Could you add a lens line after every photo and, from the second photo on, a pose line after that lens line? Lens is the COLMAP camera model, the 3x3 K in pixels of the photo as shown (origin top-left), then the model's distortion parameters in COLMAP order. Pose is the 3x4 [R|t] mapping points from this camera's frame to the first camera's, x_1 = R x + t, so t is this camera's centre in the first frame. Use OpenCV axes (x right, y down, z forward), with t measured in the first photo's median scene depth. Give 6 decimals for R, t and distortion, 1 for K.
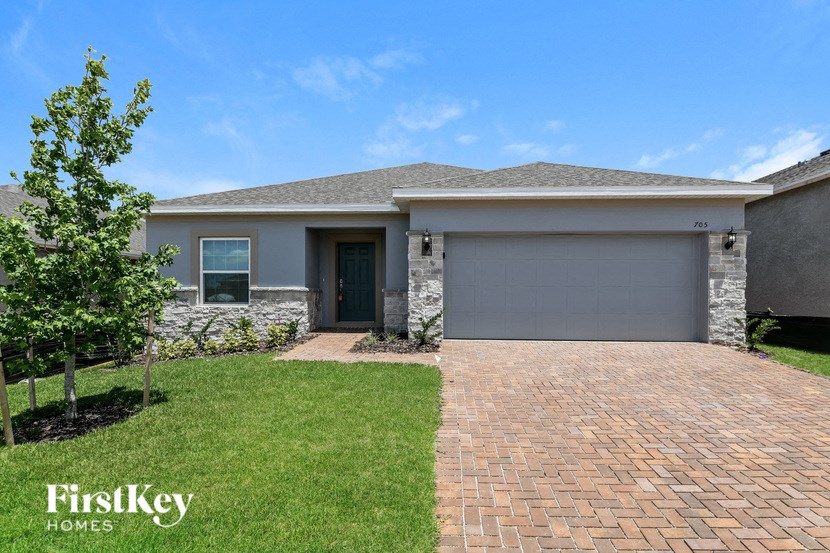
lens RADIAL K [[387.1, 0, 415.0], [0, 387.1, 276.5], [0, 0, 1]] dist [-0.002244, -0.000278]
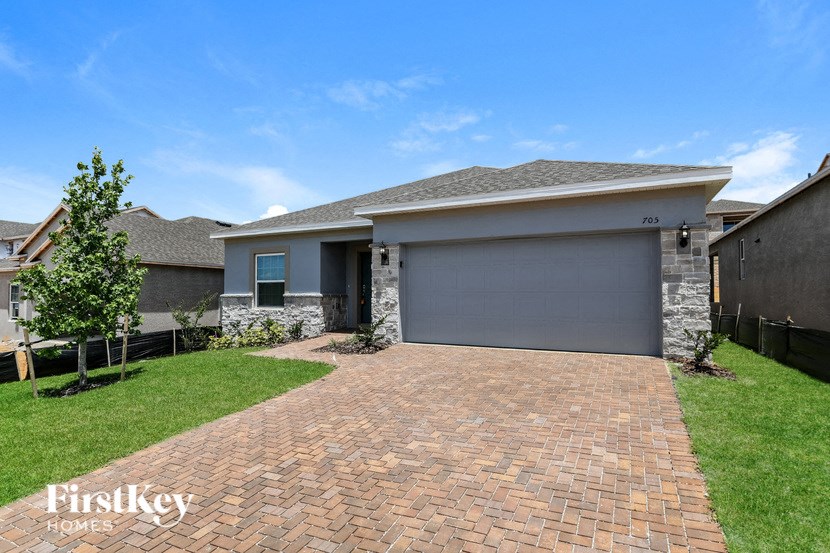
lens RADIAL K [[384.6, 0, 415.5], [0, 384.6, 251.3], [0, 0, 1]] dist [-0.018094, -0.000007]
pose [[0.935194, -0.045577, -0.351192, 0.496926], [0.022143, 0.997269, -0.070459, -0.014211], [0.353444, 0.058117, 0.933649, 0.009356]]
